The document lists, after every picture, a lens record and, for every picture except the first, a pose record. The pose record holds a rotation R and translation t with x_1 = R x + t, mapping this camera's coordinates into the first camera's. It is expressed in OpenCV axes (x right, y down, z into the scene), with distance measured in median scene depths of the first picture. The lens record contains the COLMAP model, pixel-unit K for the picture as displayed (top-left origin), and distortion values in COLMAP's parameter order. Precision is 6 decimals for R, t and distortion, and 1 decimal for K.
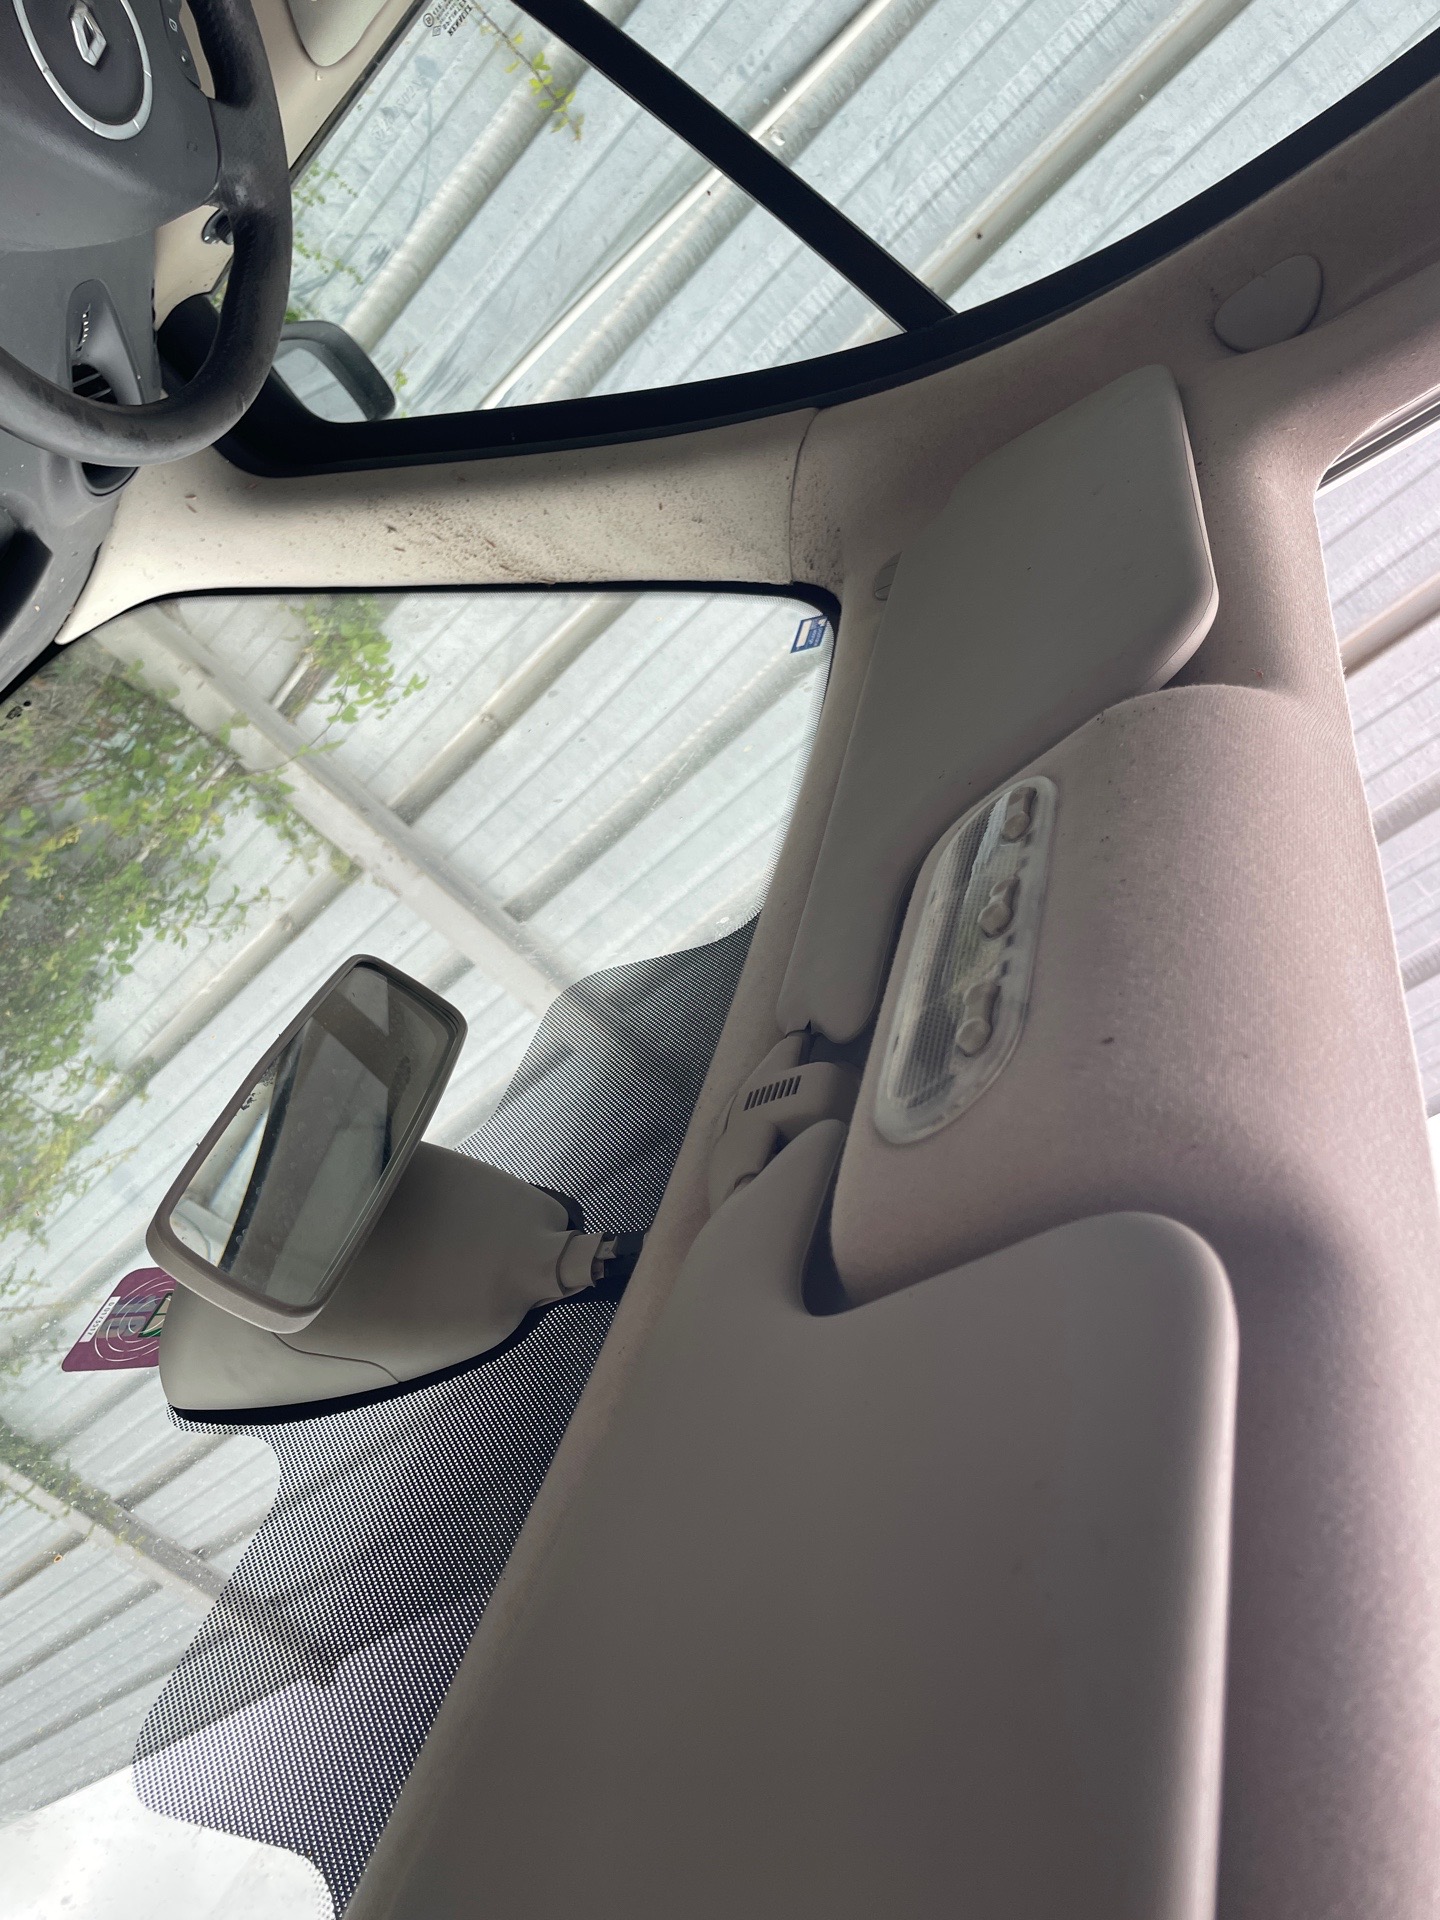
lens RADIAL K [[1474.6, 0, 720.0], [0, 1474.6, 960.0], [0, 0, 1]] dist [0.086938, -0.115313]
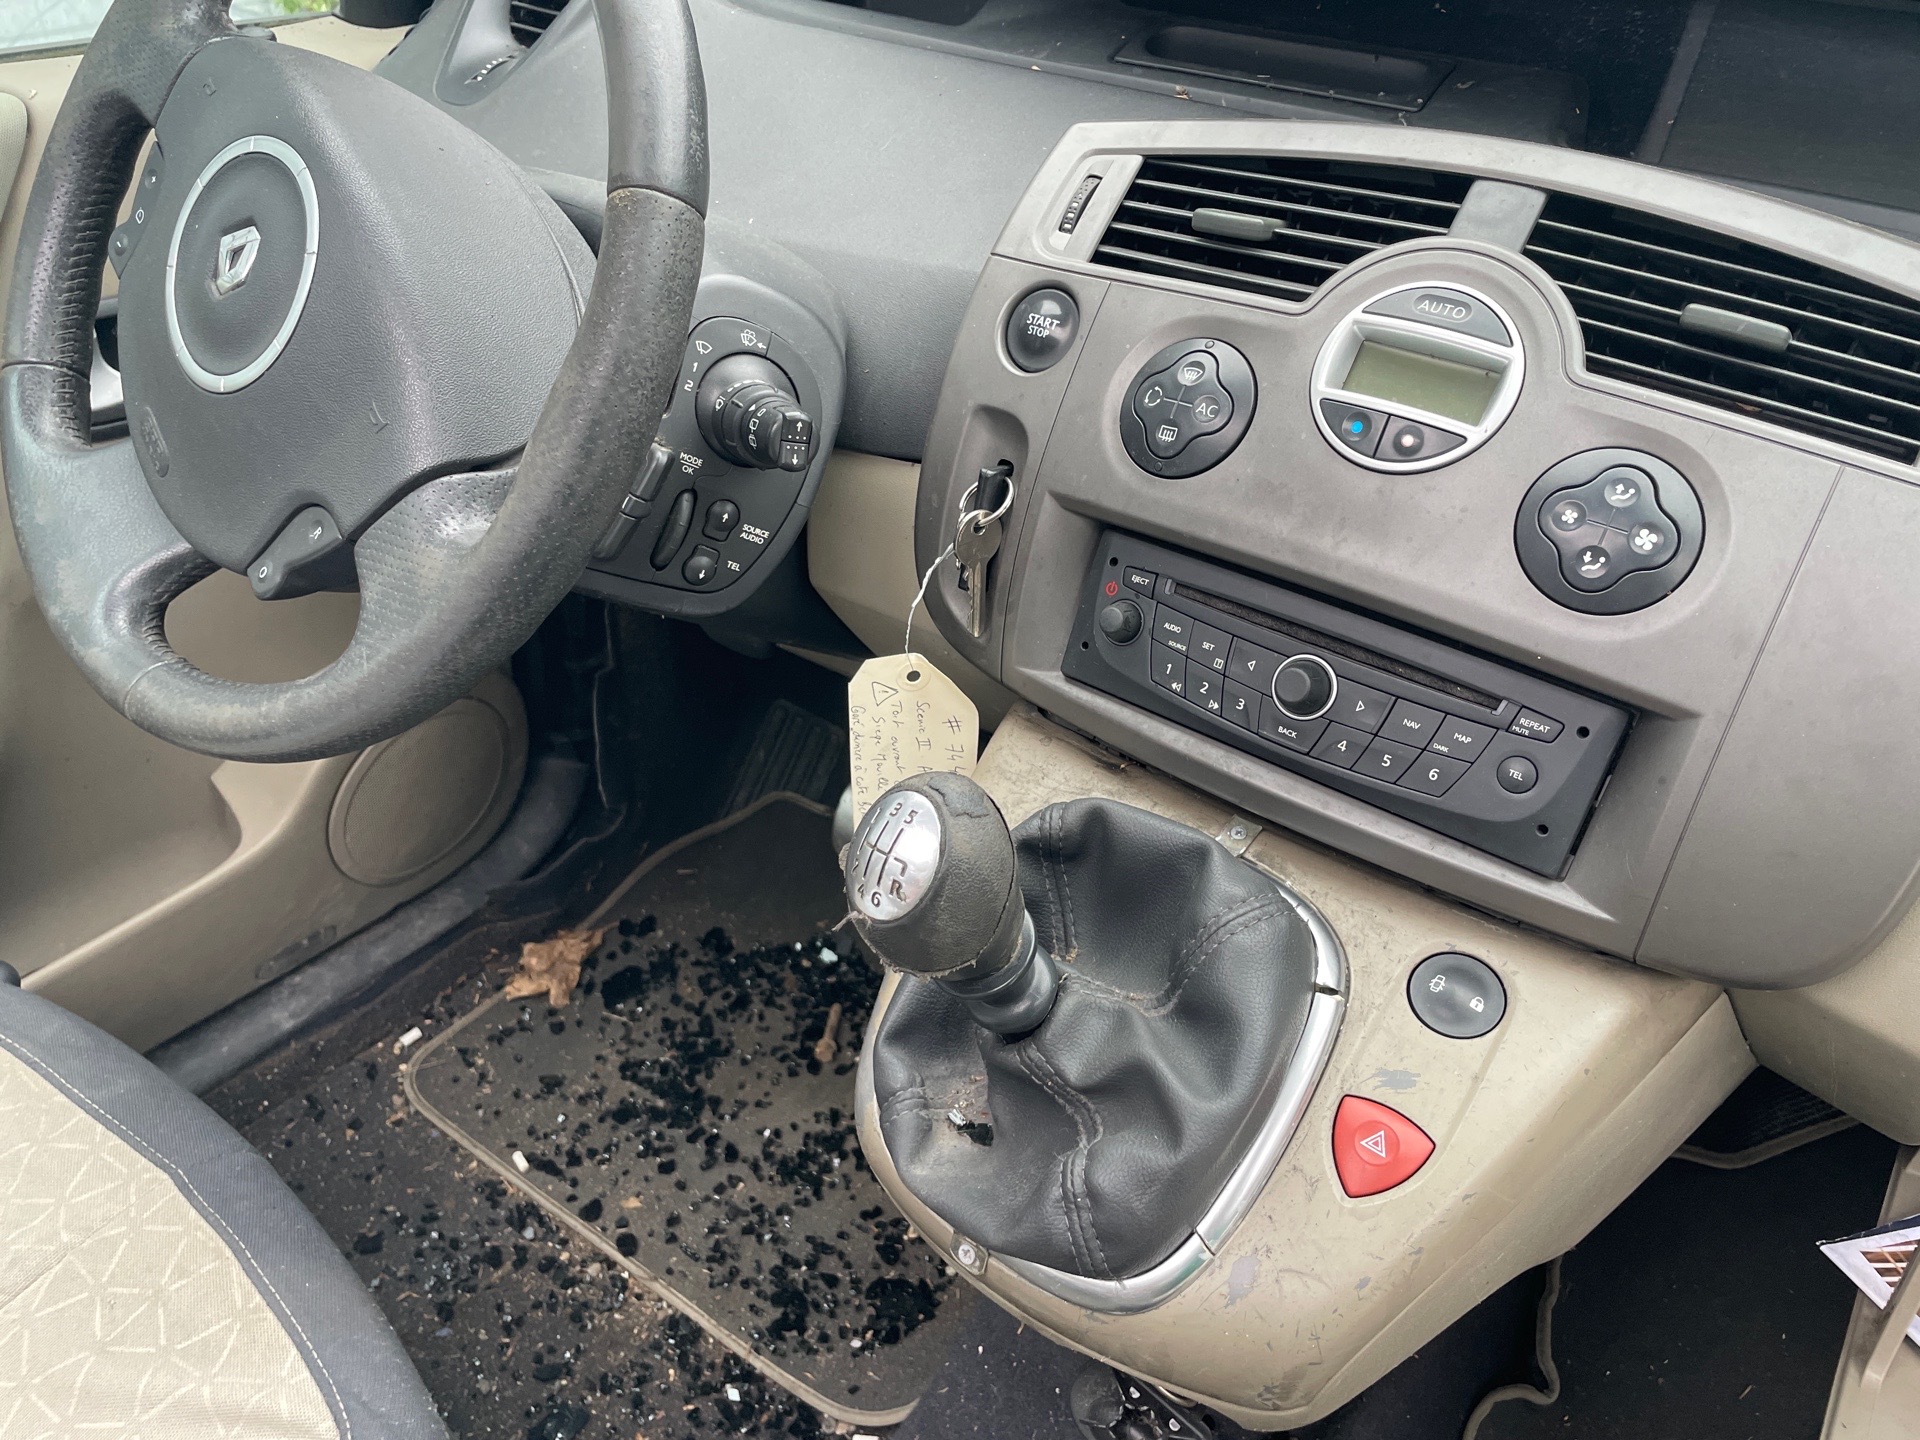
lens RADIAL K [[1462.9, 0, 951.2], [0, 1462.9, 706.6], [0, 0, 1]] dist [0.078467, -0.105909]
pose [[-0.593196, -0.369217, -0.715400, -0.048761], [0.763189, -0.540748, -0.353742, -0.052252], [-0.256244, -0.755824, 0.602552, 0.072588]]
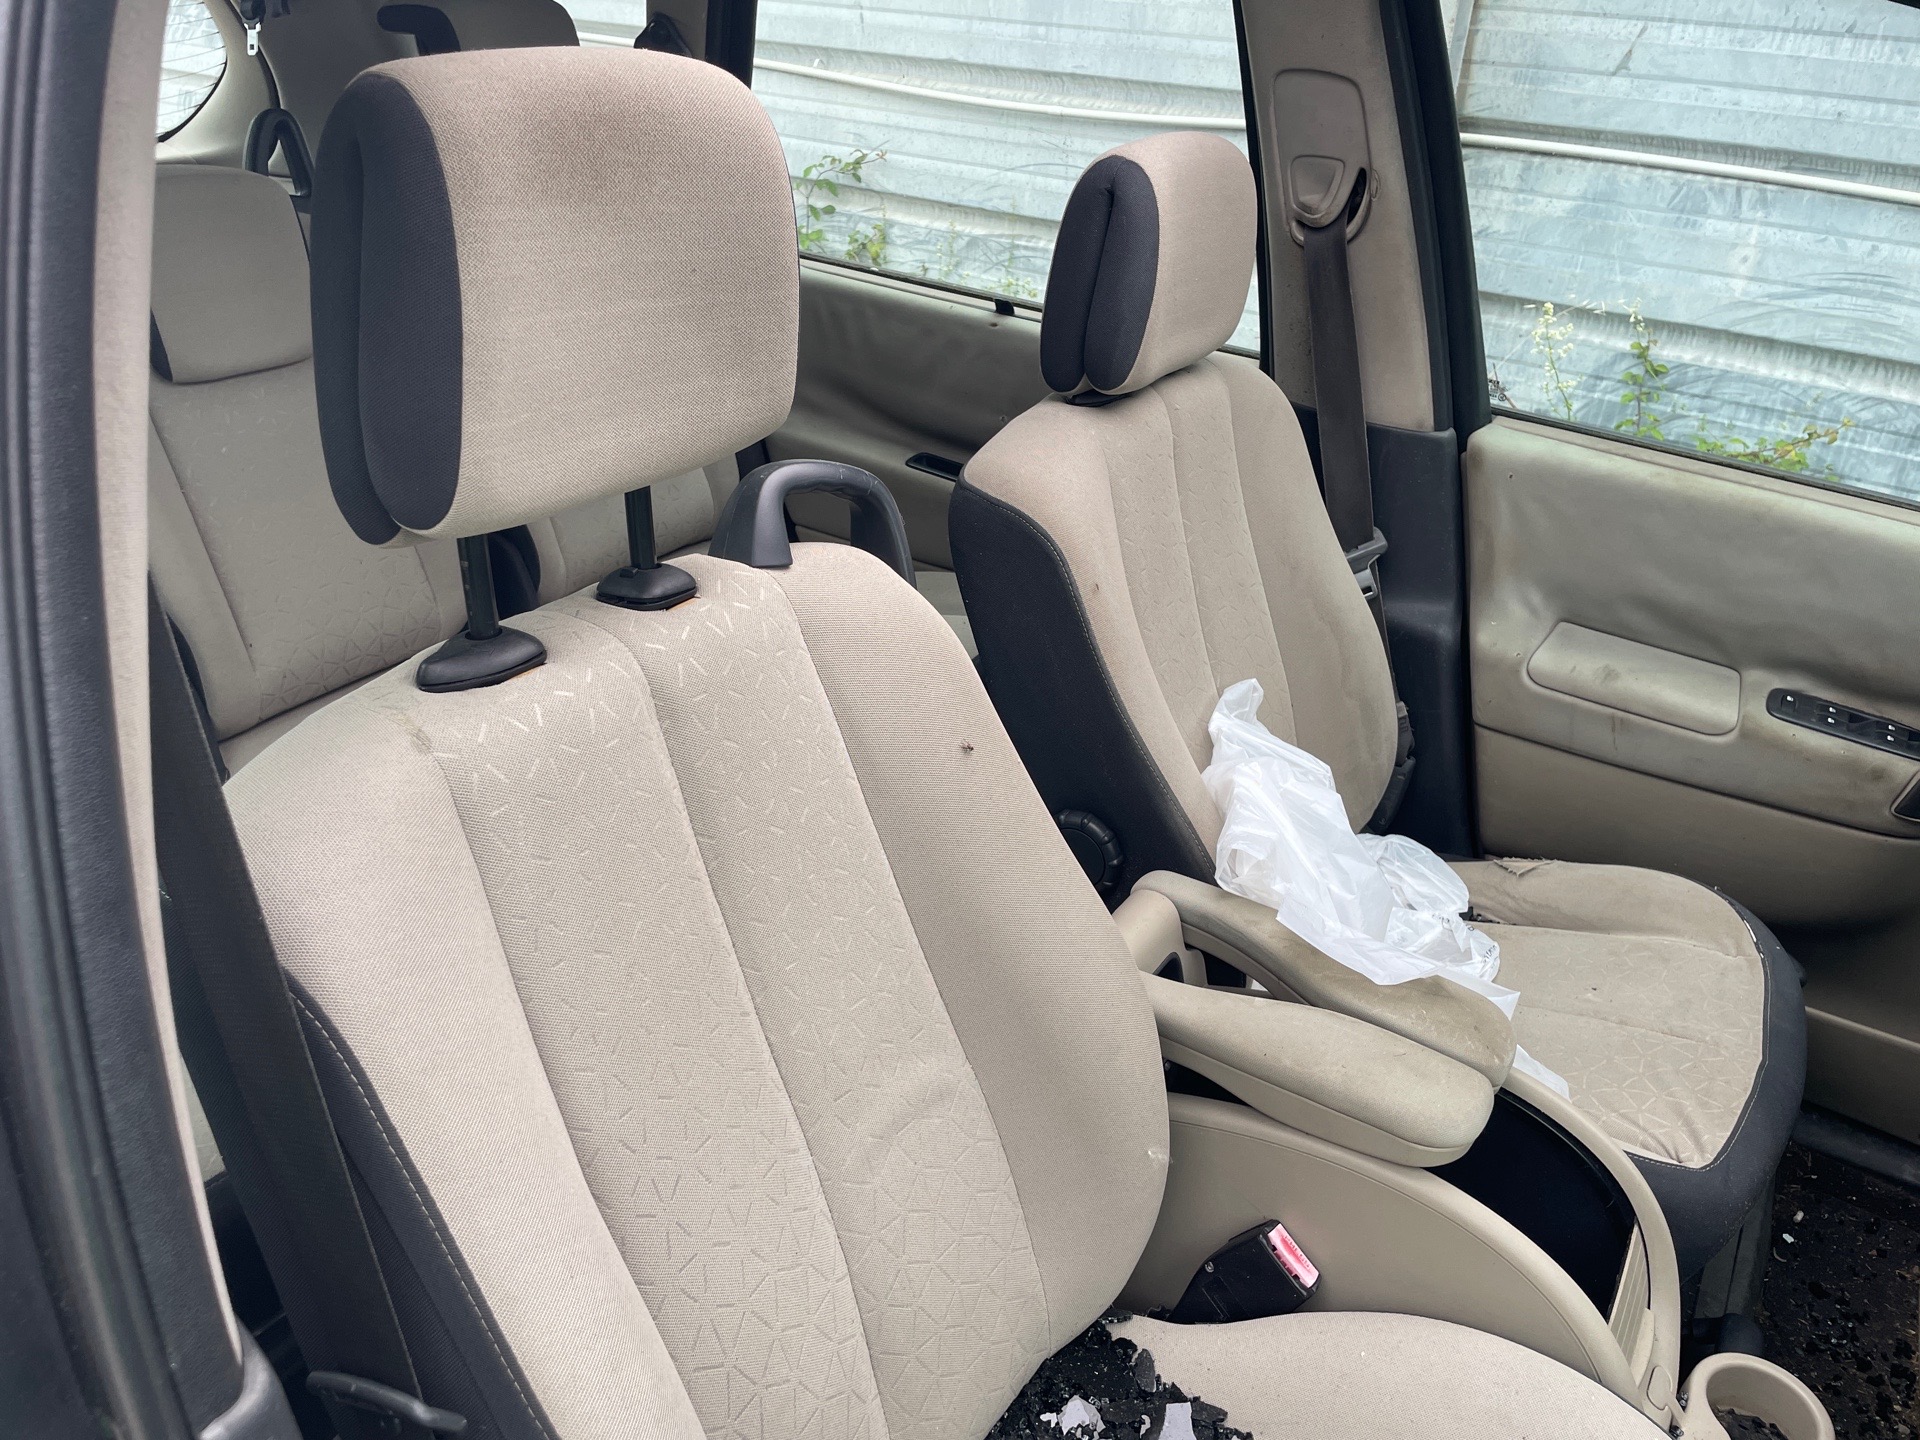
lens RADIAL K [[1477.7, 0, 921.1], [0, 1477.7, 696.6], [0, 0, 1]] dist [0.076359, -0.105151]
pose [[-0.391894, -0.902488, 0.178700, -0.050168], [0.126312, -0.245178, -0.961214, 0.177908], [0.911298, -0.354122, 0.210079, -0.111325]]
